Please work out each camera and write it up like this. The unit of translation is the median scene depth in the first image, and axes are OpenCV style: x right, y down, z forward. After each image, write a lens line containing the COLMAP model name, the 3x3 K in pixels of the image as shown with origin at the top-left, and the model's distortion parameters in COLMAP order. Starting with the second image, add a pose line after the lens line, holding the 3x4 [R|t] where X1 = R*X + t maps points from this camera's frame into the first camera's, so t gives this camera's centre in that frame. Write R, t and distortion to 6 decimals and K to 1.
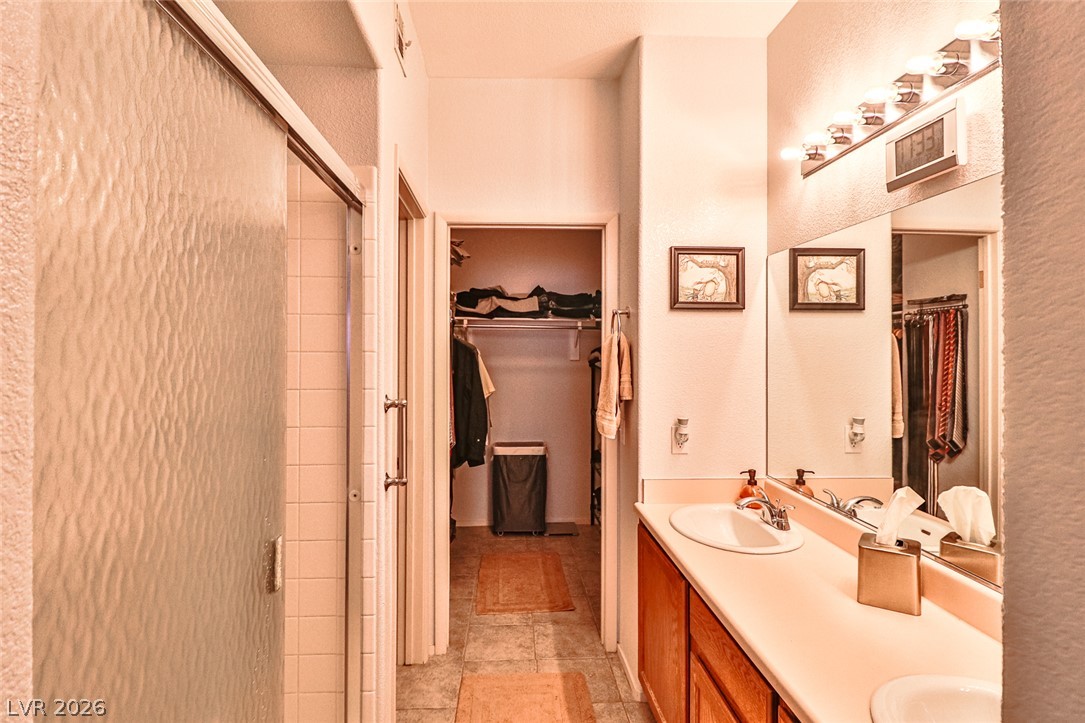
lens RADIAL K [[581.1, 0, 541.0], [0, 581.1, 355.0], [0, 0, 1]] dist [-0.005711, -0.000870]
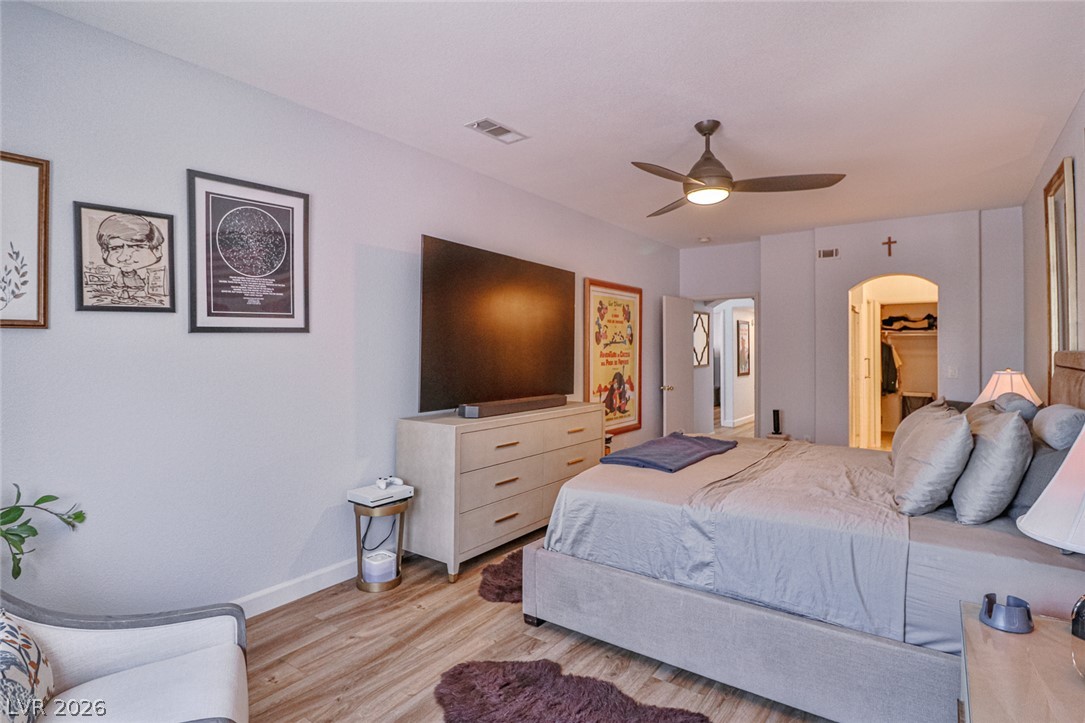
lens RADIAL K [[581.1, 0, 515.1], [0, 581.1, 349.2], [0, 0, 1]] dist [-0.005711, -0.000870]
pose [[0.767723, -0.005968, -0.640754, 0.266098], [0.001907, 0.999973, -0.007029, 0.020802], [0.640779, 0.004174, 0.767714, -2.143127]]
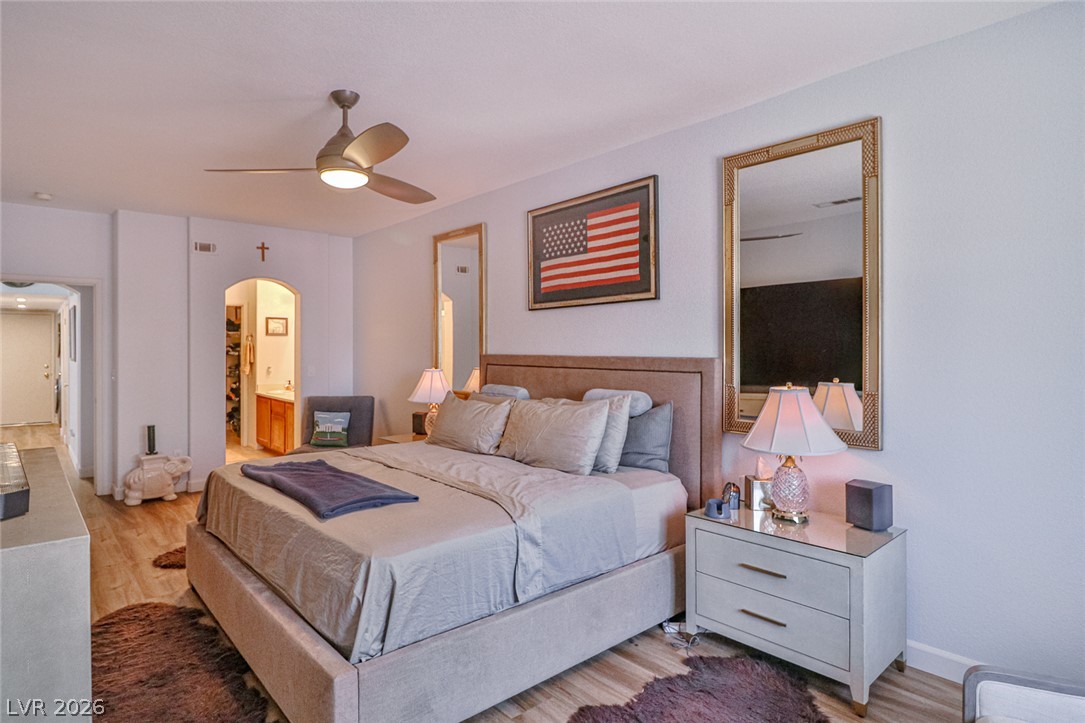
lens RADIAL K [[581.1, 0, 532.3], [0, 581.1, 352.9], [0, 0, 1]] dist [-0.005711, -0.000870]
pose [[0.788721, -0.011098, 0.614651, -0.482945], [0.006141, 0.999929, 0.010174, 0.000480], [-0.614721, -0.004250, 0.788733, -2.004022]]
